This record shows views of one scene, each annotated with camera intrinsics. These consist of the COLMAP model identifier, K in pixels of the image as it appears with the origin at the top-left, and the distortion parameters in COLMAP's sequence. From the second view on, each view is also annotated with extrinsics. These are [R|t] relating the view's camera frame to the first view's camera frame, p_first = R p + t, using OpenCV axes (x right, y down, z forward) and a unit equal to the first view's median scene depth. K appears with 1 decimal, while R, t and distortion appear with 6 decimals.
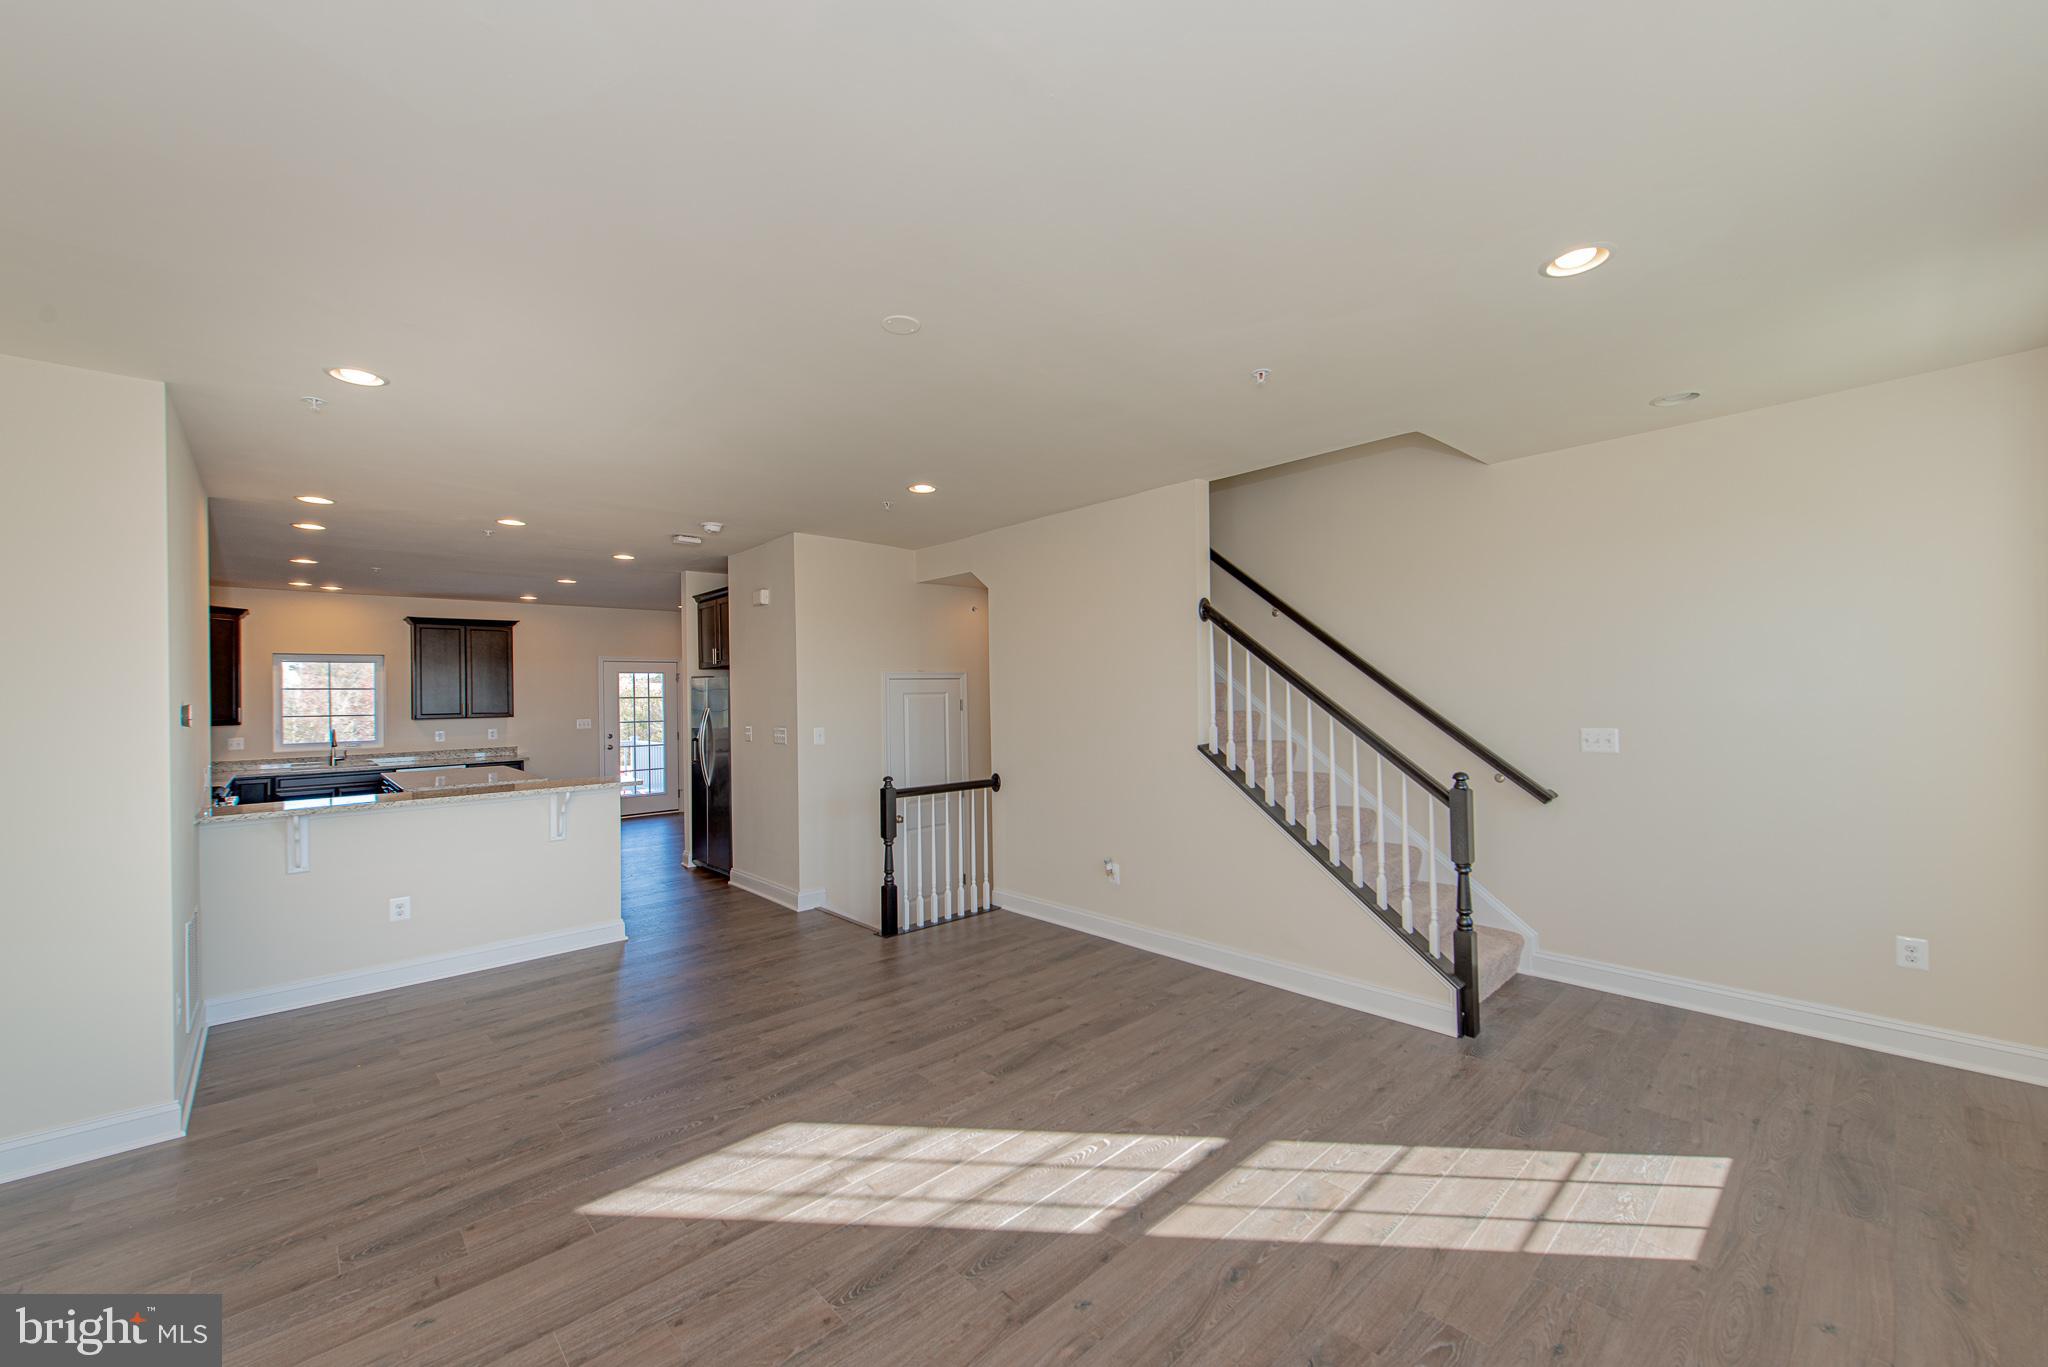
lens RADIAL K [[801.1, 0, 1047.2], [0, 801.1, 686.5], [0, 0, 1]] dist [0.007449, -0.000259]
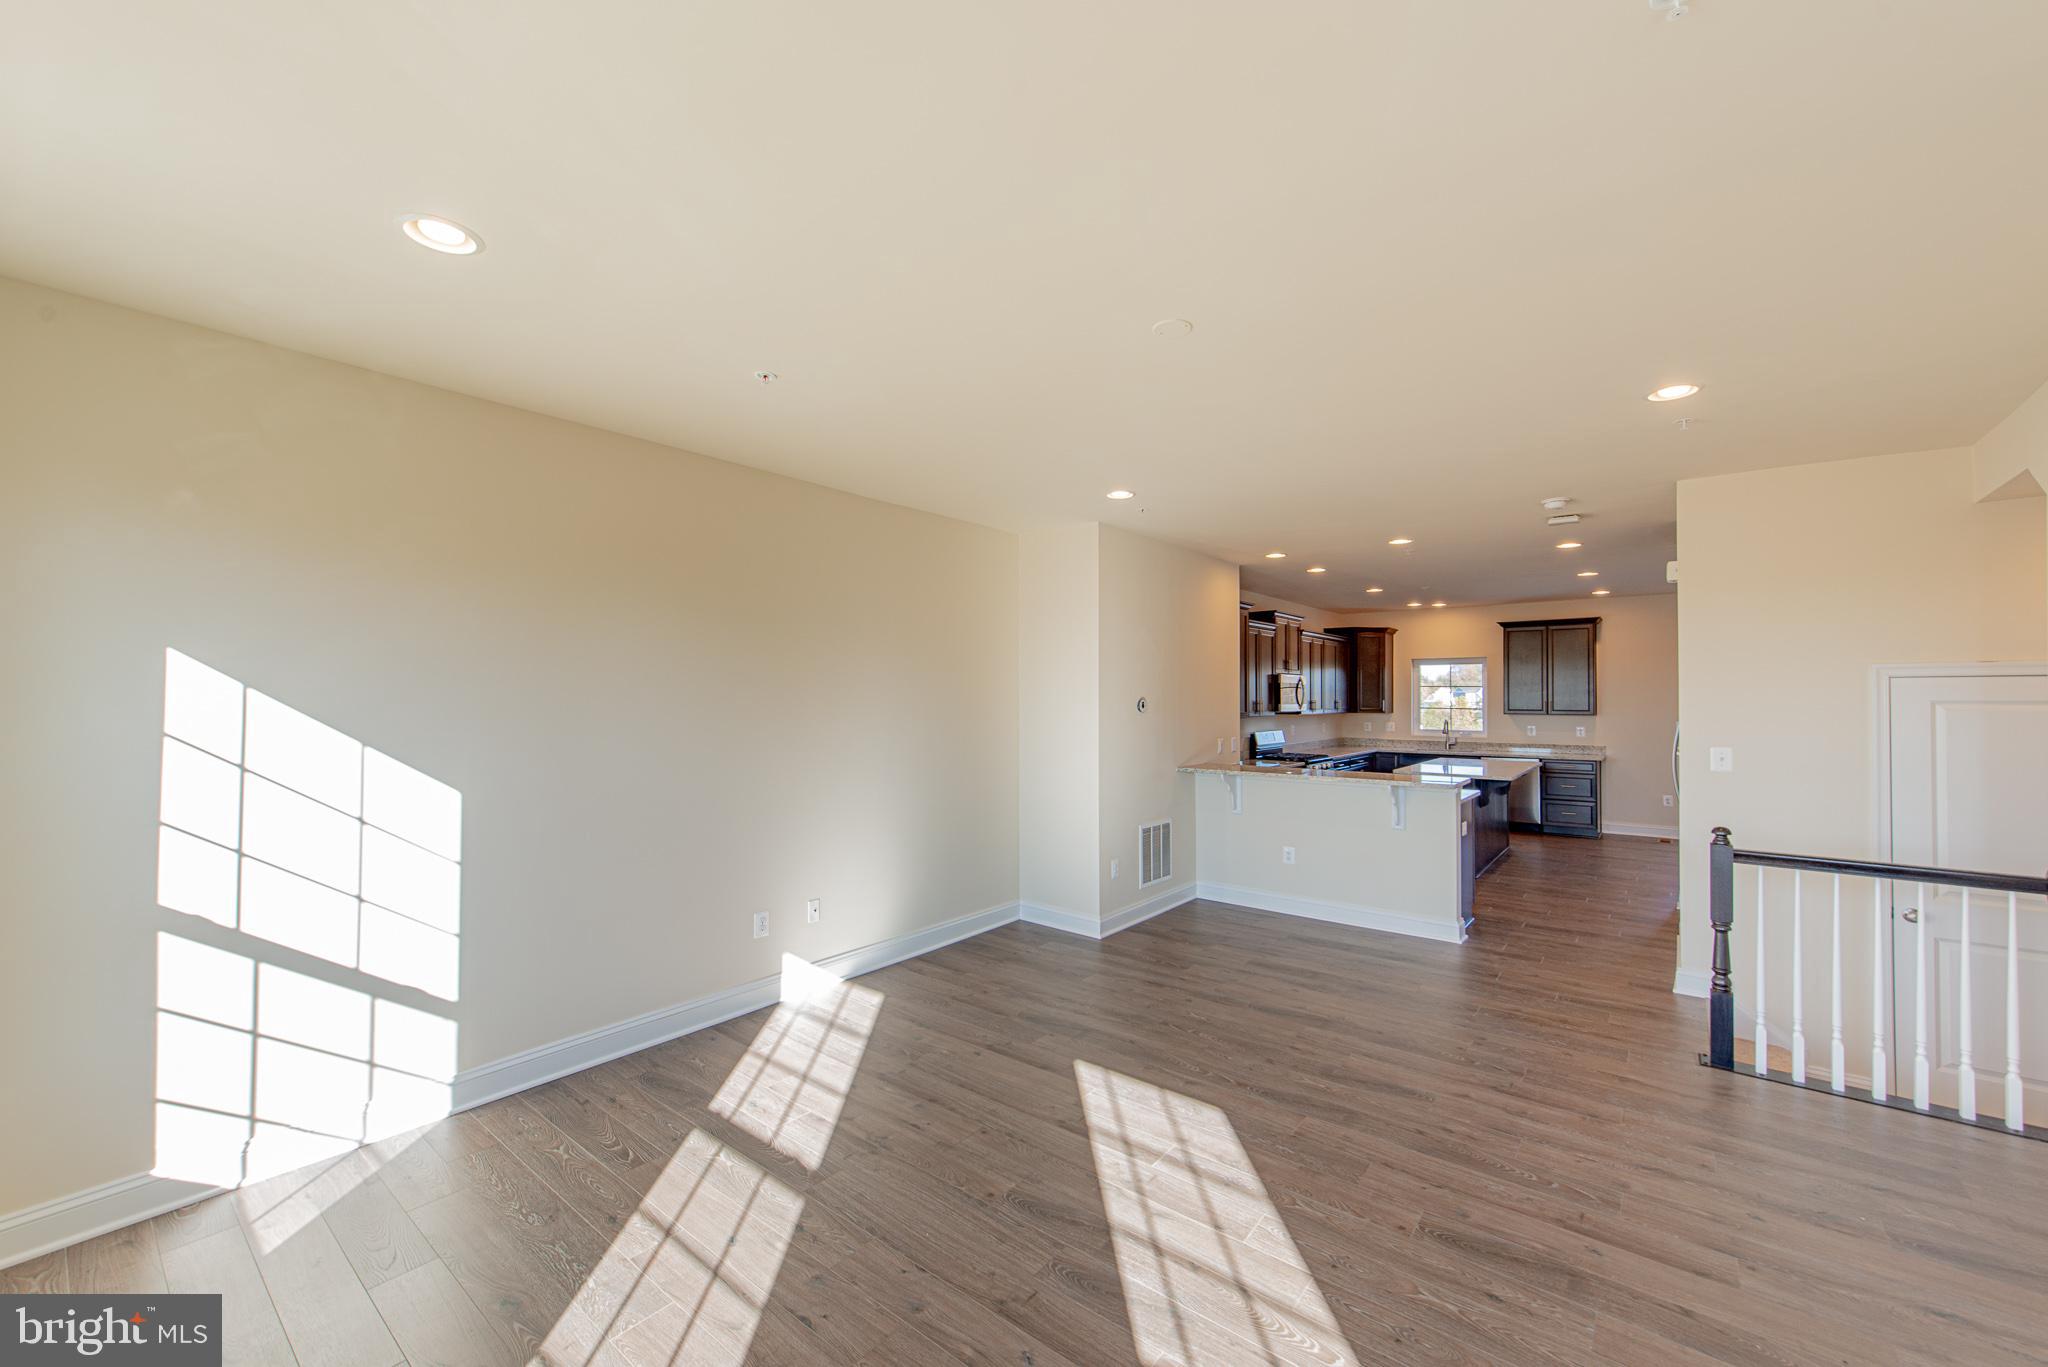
lens RADIAL K [[800.9, 0, 1036.0], [0, 800.9, 685.3], [0, 0, 1]] dist [0.013735, -0.004414]
pose [[0.139603, 0.003905, -0.990200, 0.556354], [0.002829, 0.999987, 0.004343, -0.014160], [0.990204, -0.003408, 0.139590, 0.499976]]
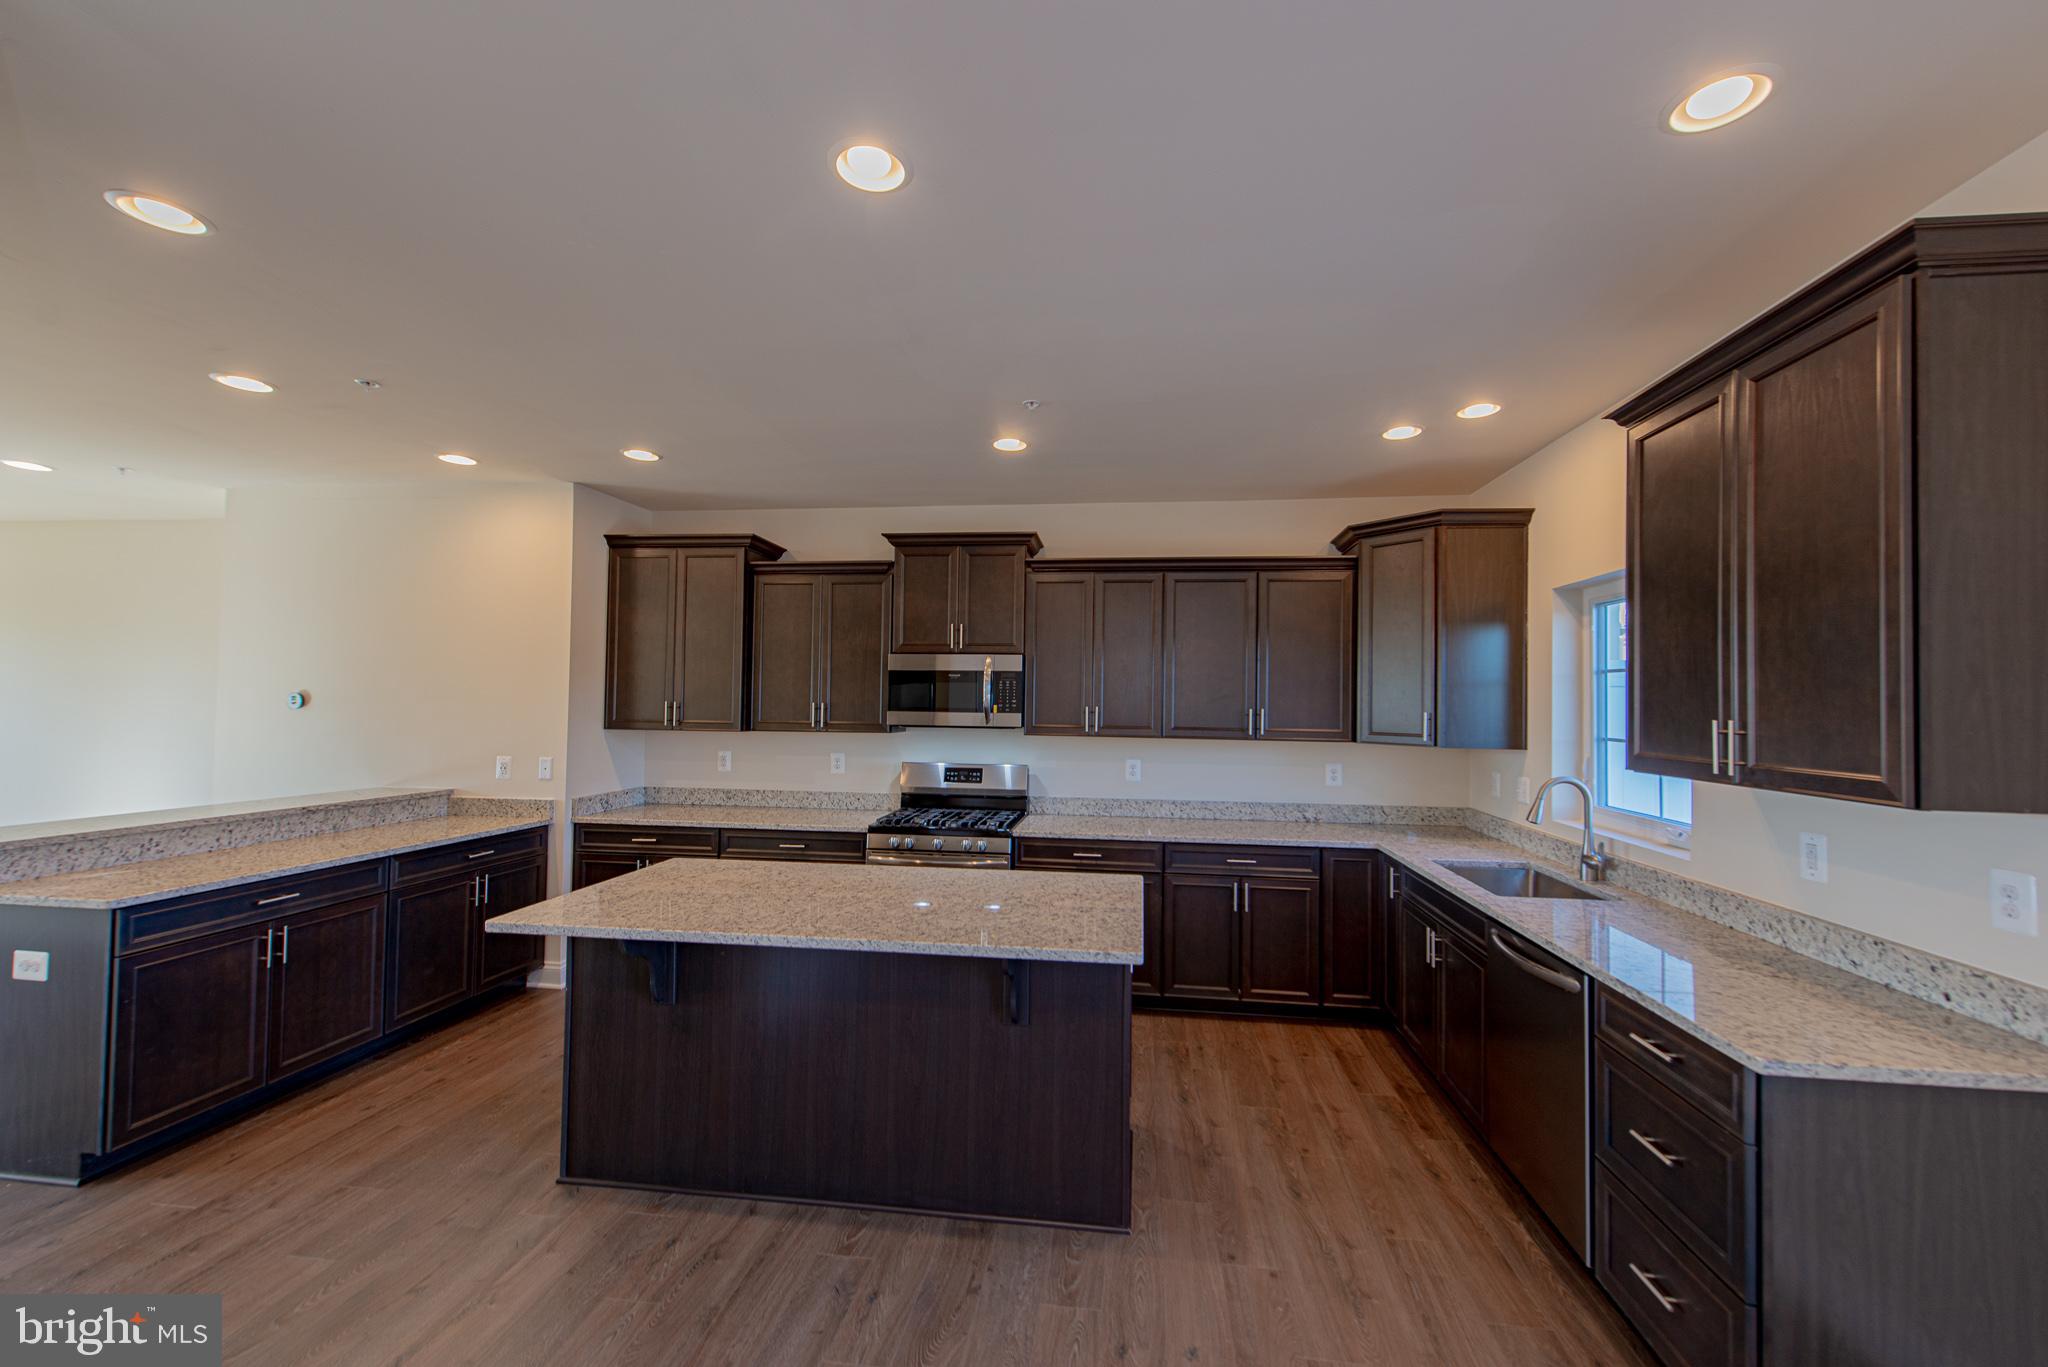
lens RADIAL K [[797.4, 0, 1037.8], [0, 797.4, 685.3], [0, 0, 1]] dist [0.018908, -0.005963]
pose [[-0.776055, -0.006457, -0.630632, -1.098265], [0.005780, 0.999833, -0.017349, 0.036557], [0.630639, -0.017109, -0.775888, 2.667561]]
